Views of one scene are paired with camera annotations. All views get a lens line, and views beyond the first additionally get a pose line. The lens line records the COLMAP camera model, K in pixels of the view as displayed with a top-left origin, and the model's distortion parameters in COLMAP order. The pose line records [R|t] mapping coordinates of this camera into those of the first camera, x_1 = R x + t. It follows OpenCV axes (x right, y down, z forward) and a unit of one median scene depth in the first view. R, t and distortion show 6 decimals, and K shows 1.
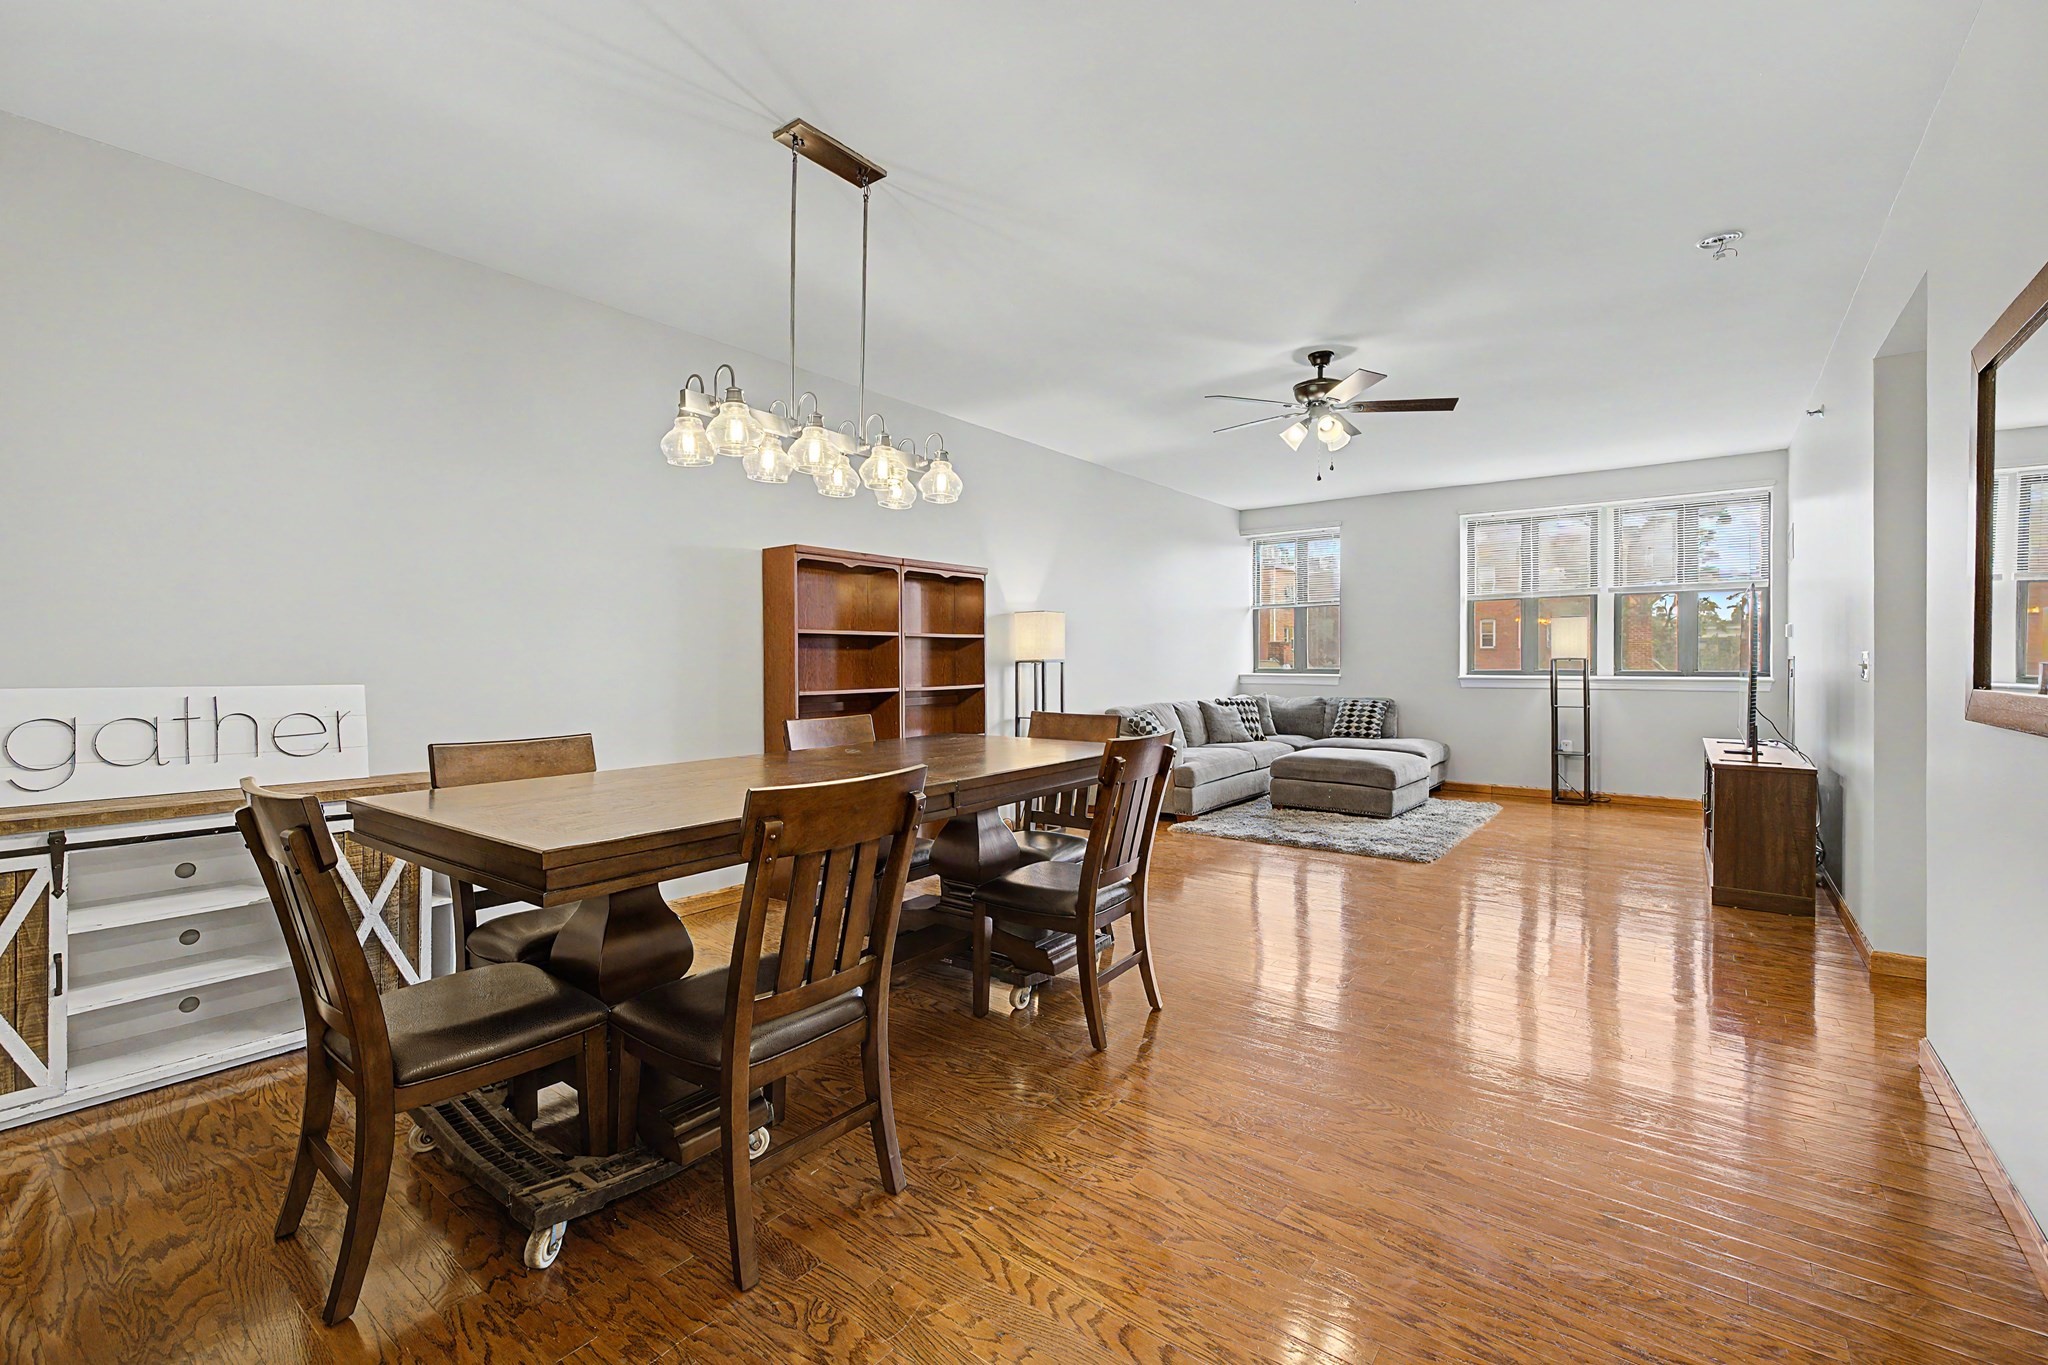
lens RADIAL K [[868.7, 0, 1025.3], [0, 868.7, 661.6], [0, 0, 1]] dist [0.001330, 0.000852]
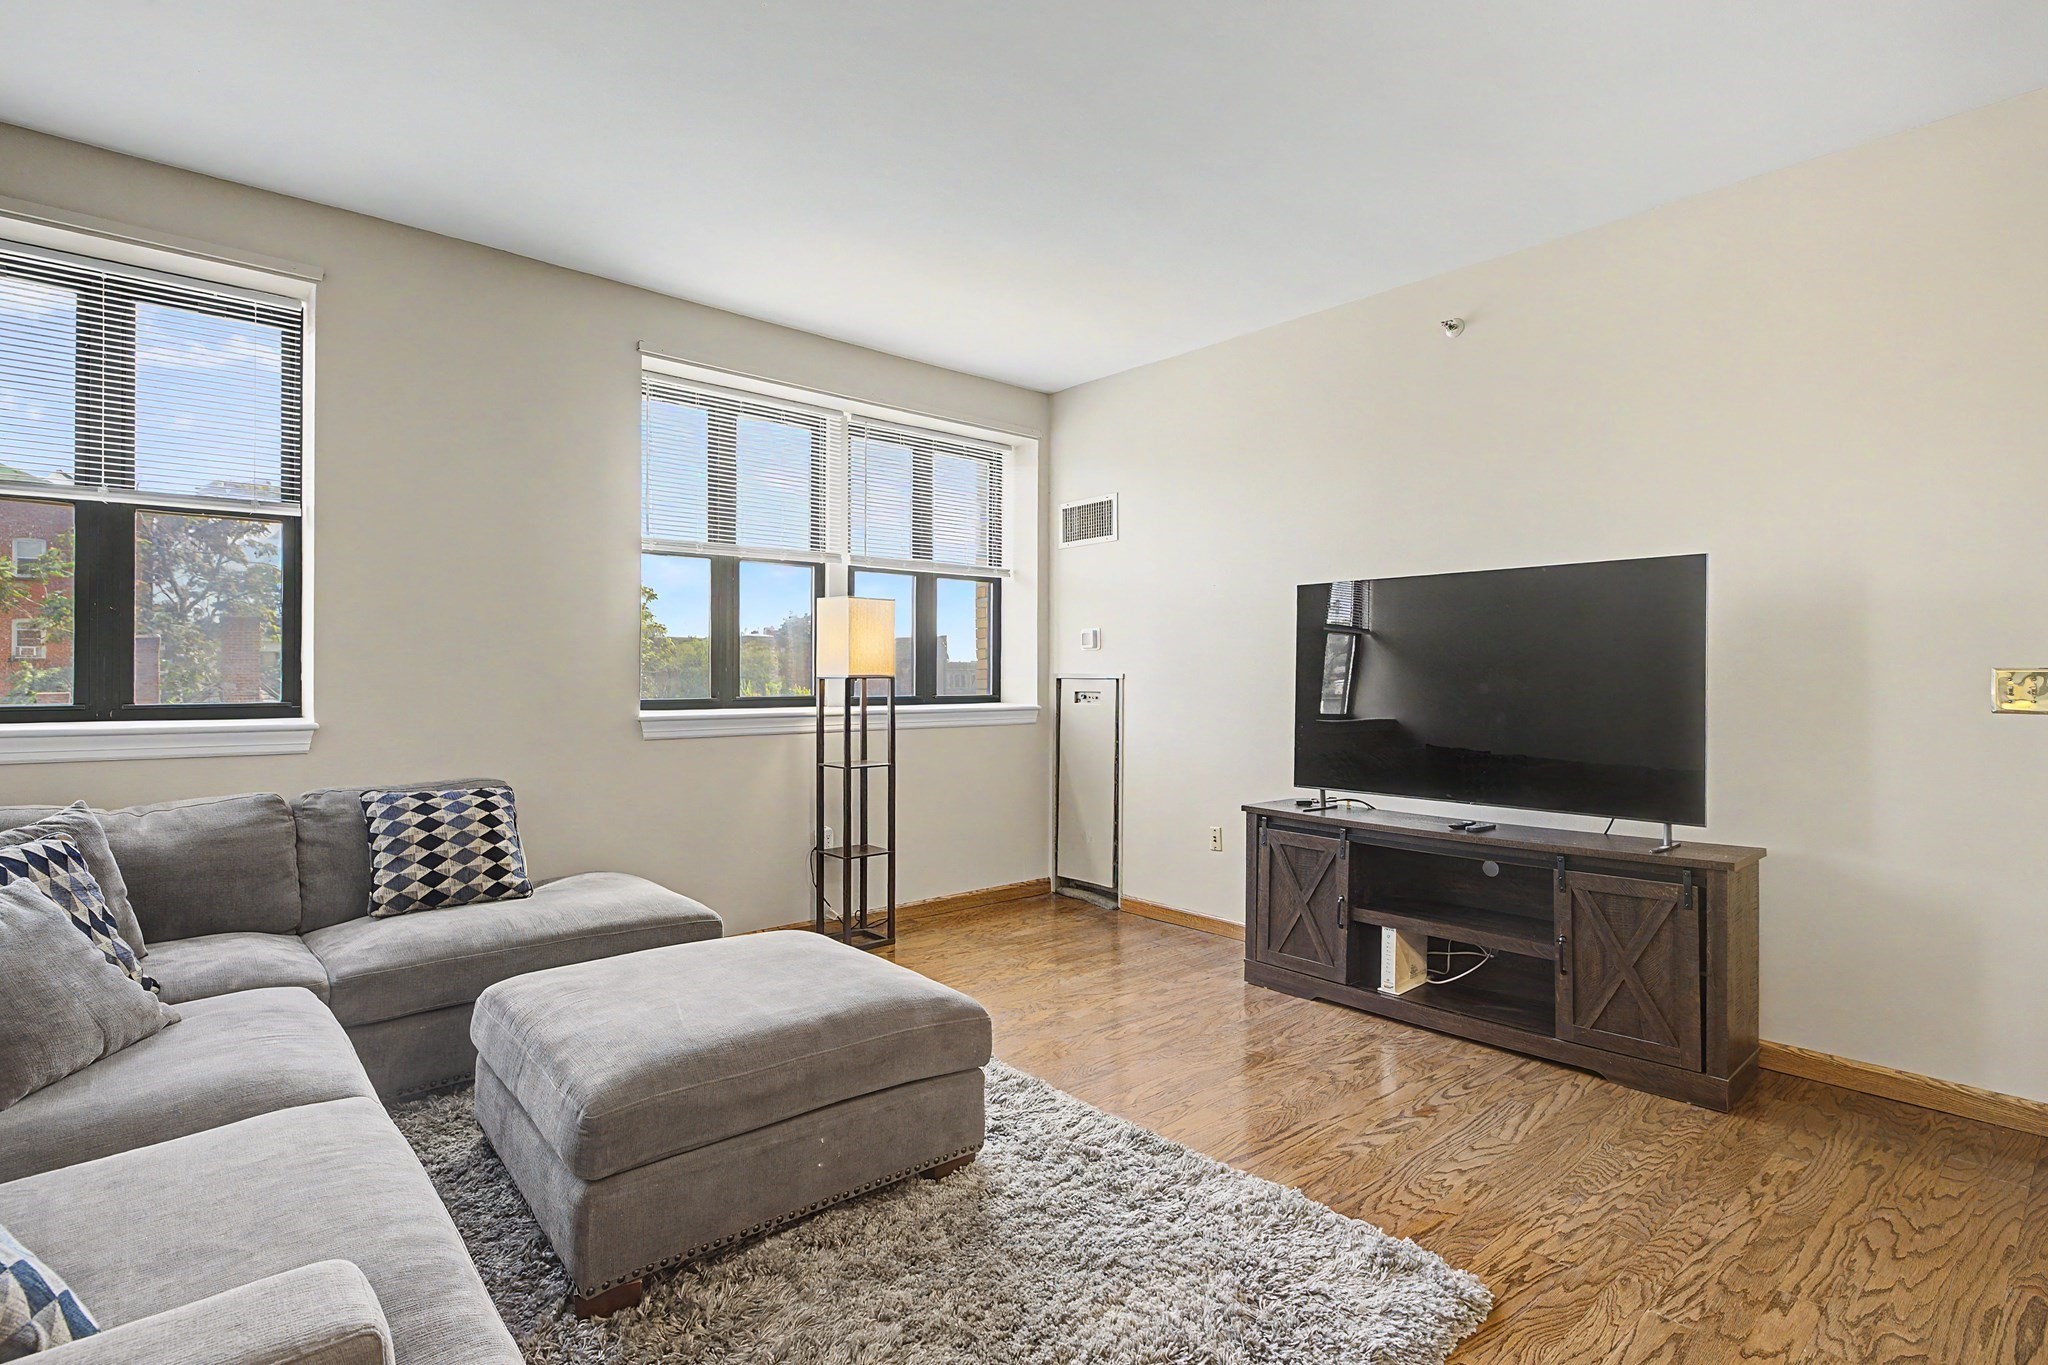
lens RADIAL K [[997.4, 0, 1019.5], [0, 997.4, 668.3], [0, 0, 1]] dist [0.001177, 0.000283]
pose [[0.185569, 0.010628, 0.982574, 0.038149], [0.000180, 0.999941, -0.010850, -0.001233], [-0.982631, 0.002190, 0.185556, 0.779480]]
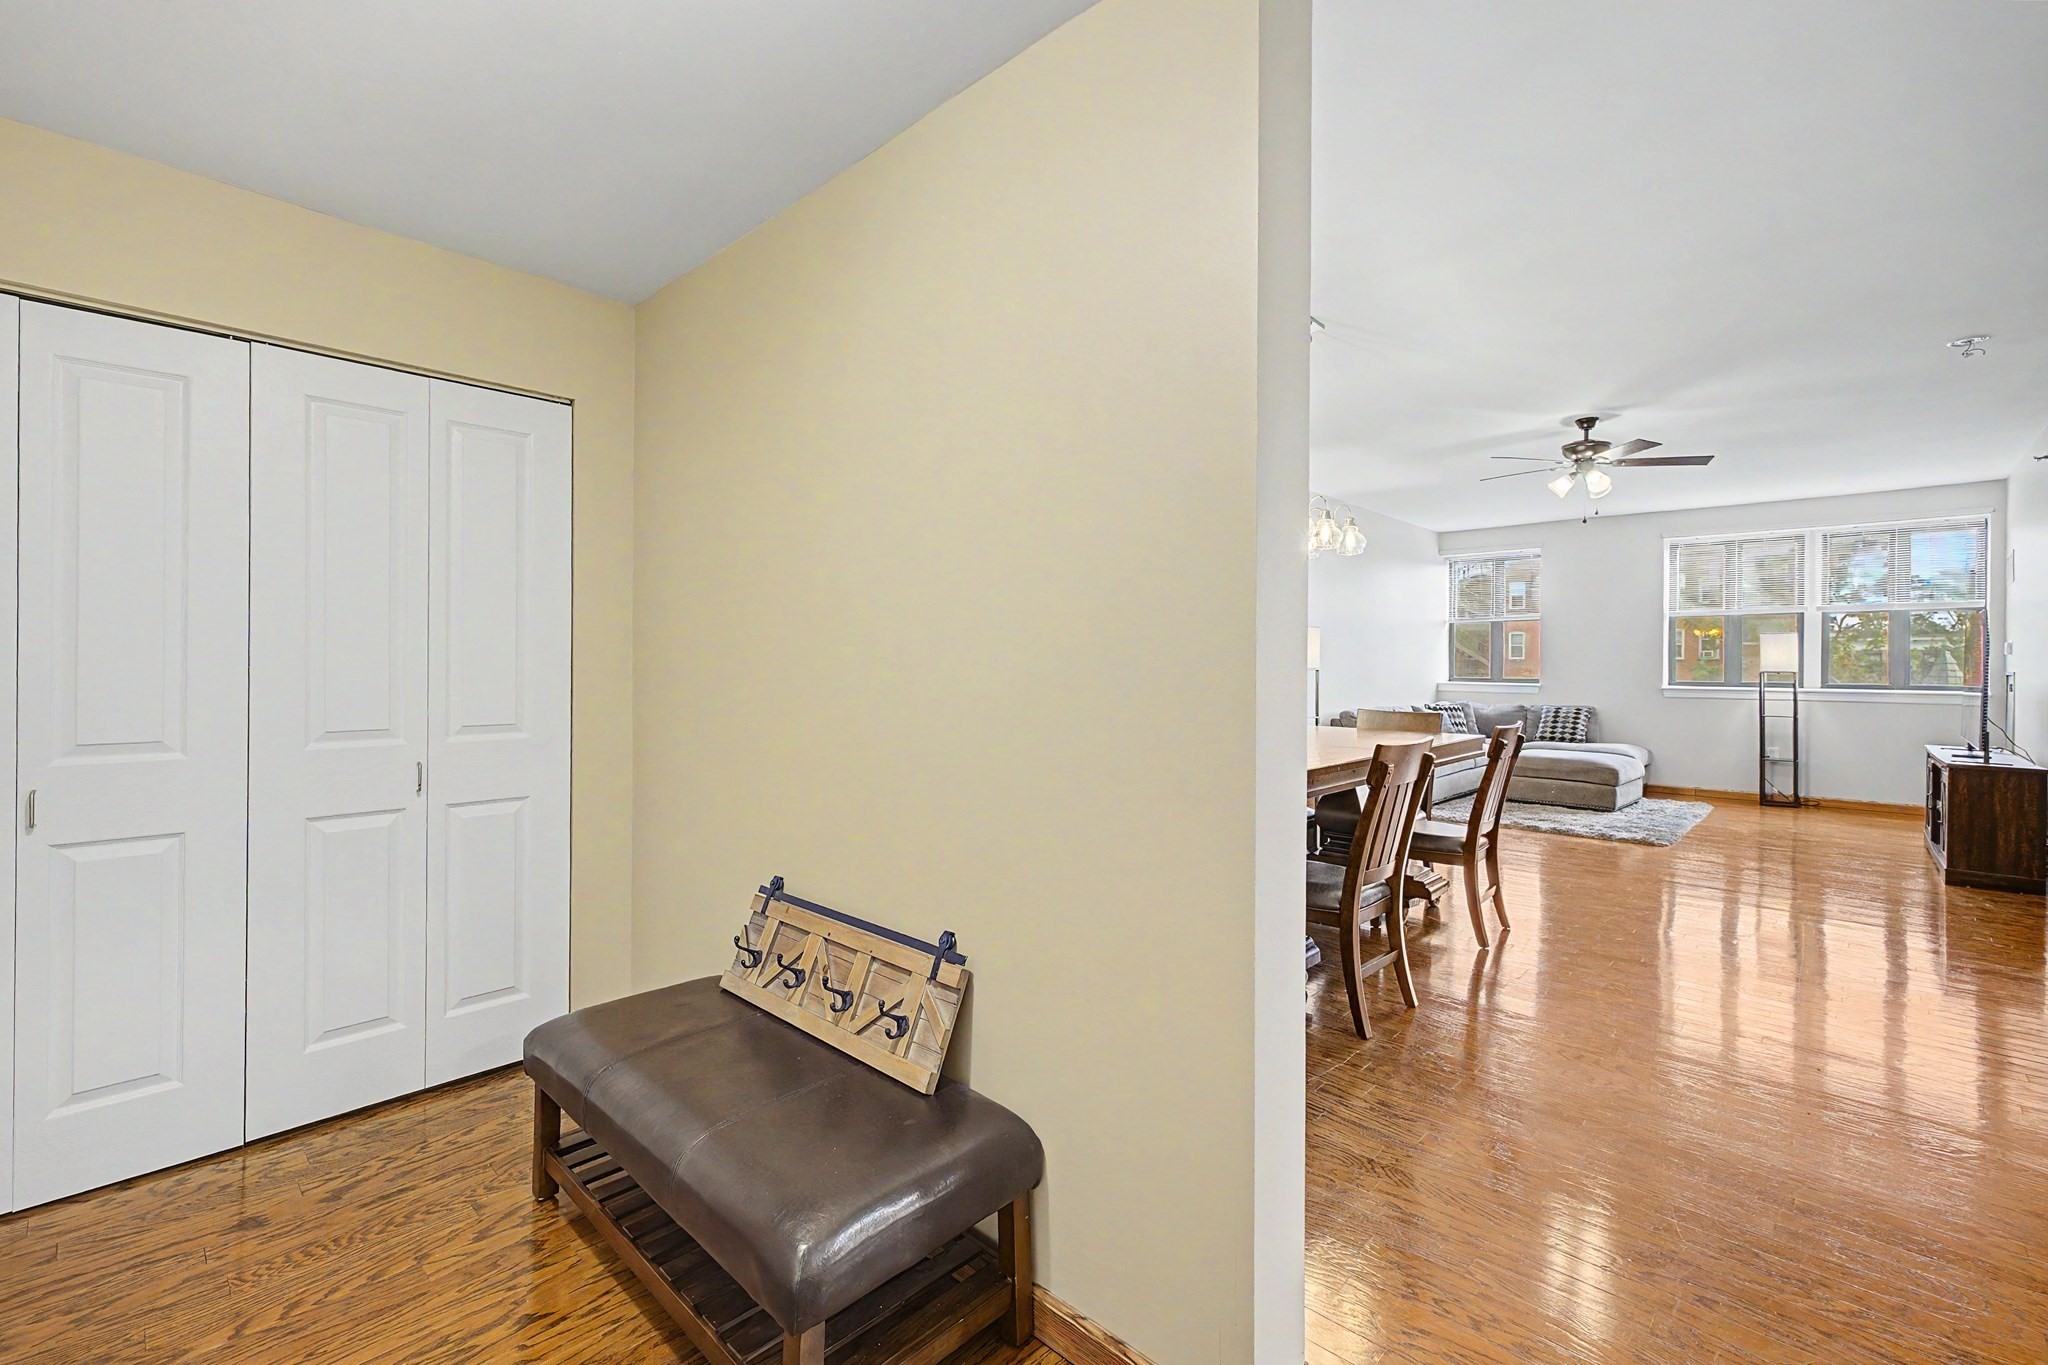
lens RADIAL K [[868.7, 0, 1028.9], [0, 868.7, 660.7], [0, 0, 1]] dist [0.001330, 0.000852]
pose [[0.994156, 0.010791, -0.107415, -0.186129], [-0.011535, 0.999914, -0.006310, -0.000179], [0.107337, 0.007512, 0.994194, -0.178362]]
